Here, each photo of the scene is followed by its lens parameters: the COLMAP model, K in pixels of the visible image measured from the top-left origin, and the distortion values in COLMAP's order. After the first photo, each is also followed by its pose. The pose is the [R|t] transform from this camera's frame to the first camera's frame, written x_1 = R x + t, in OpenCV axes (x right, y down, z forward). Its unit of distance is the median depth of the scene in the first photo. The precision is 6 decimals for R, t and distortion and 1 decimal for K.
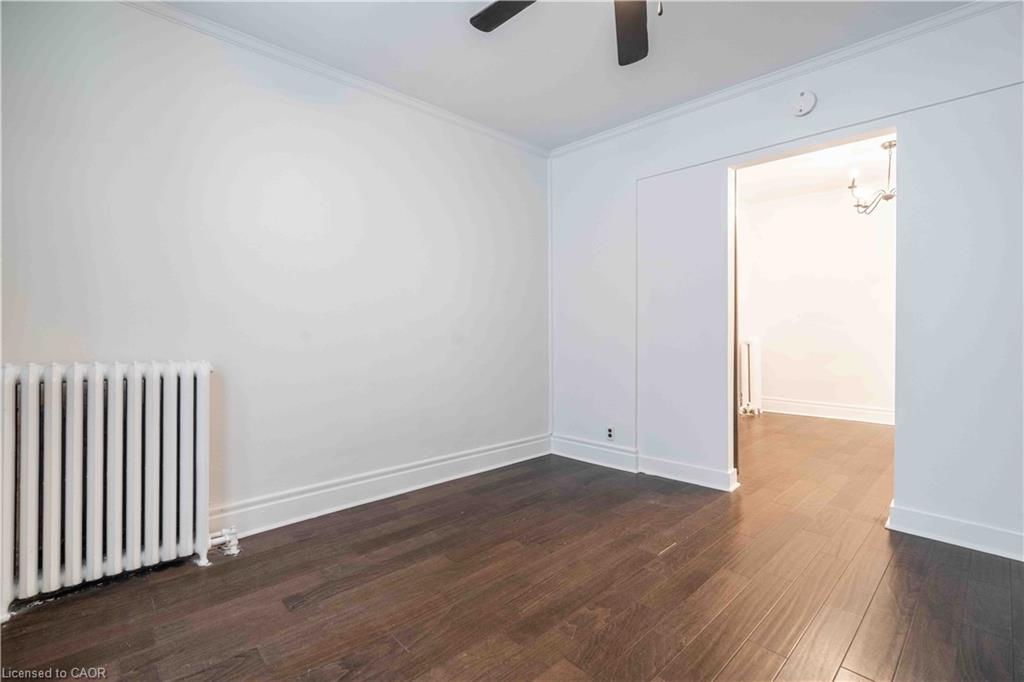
lens RADIAL K [[463.2, 0, 512.0], [0, 463.2, 341.0], [0, 0, 1]] dist [-0.000008, 0.000683]
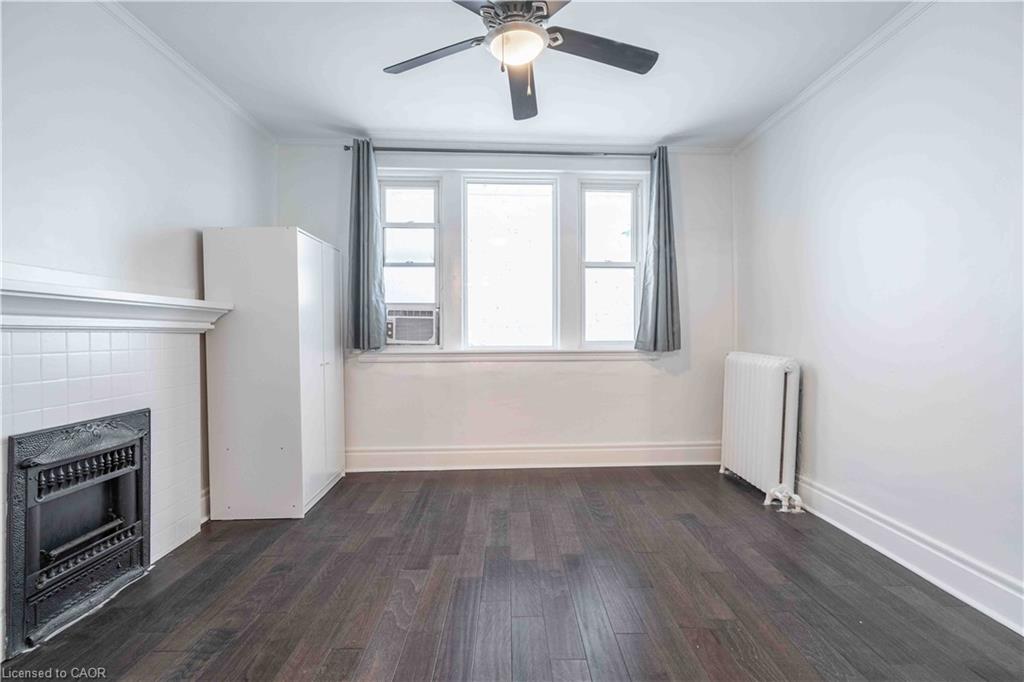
lens RADIAL K [[463.2, 0, 512.0], [0, 463.2, 341.0], [0, 0, 1]] dist [-0.000008, 0.000683]
pose [[-0.672334, 0.014866, -0.740099, 0.897606], [-0.016693, 0.999240, 0.035236, -0.046476], [0.740060, 0.036045, -0.671574, 1.376490]]
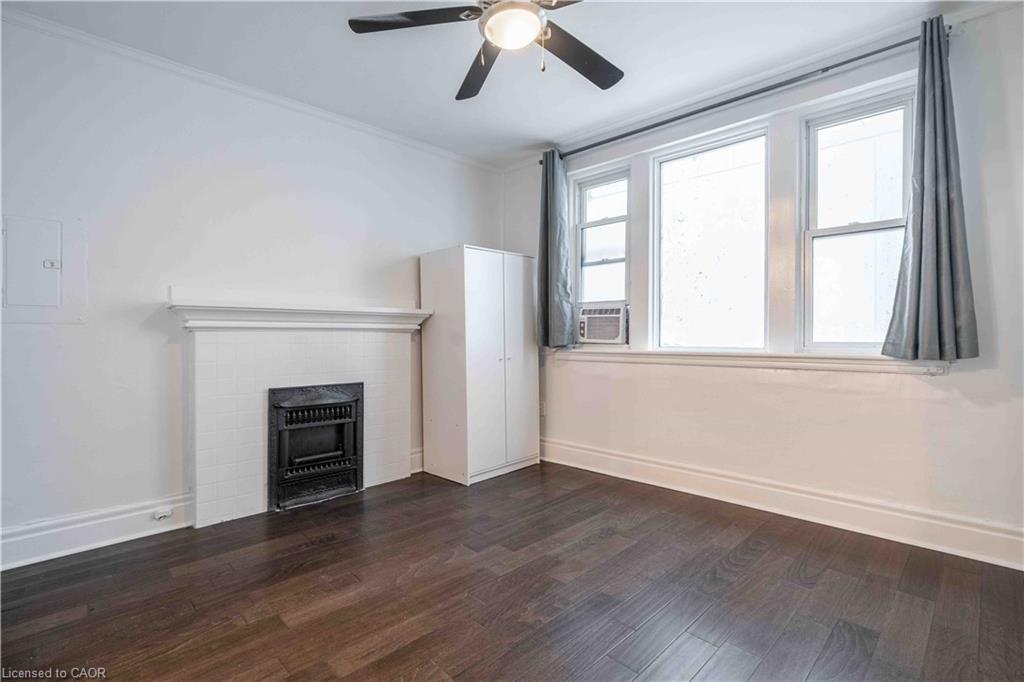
lens RADIAL K [[471.3, 0, 512.0], [0, 471.3, 341.0], [0, 0, 1]] dist [-0.001317, 0.000045]
pose [[-0.999830, 0.003583, -0.018060, 0.204843], [0.002894, 0.999272, 0.038051, -0.042069], [0.018183, 0.037992, -0.999113, 1.663484]]
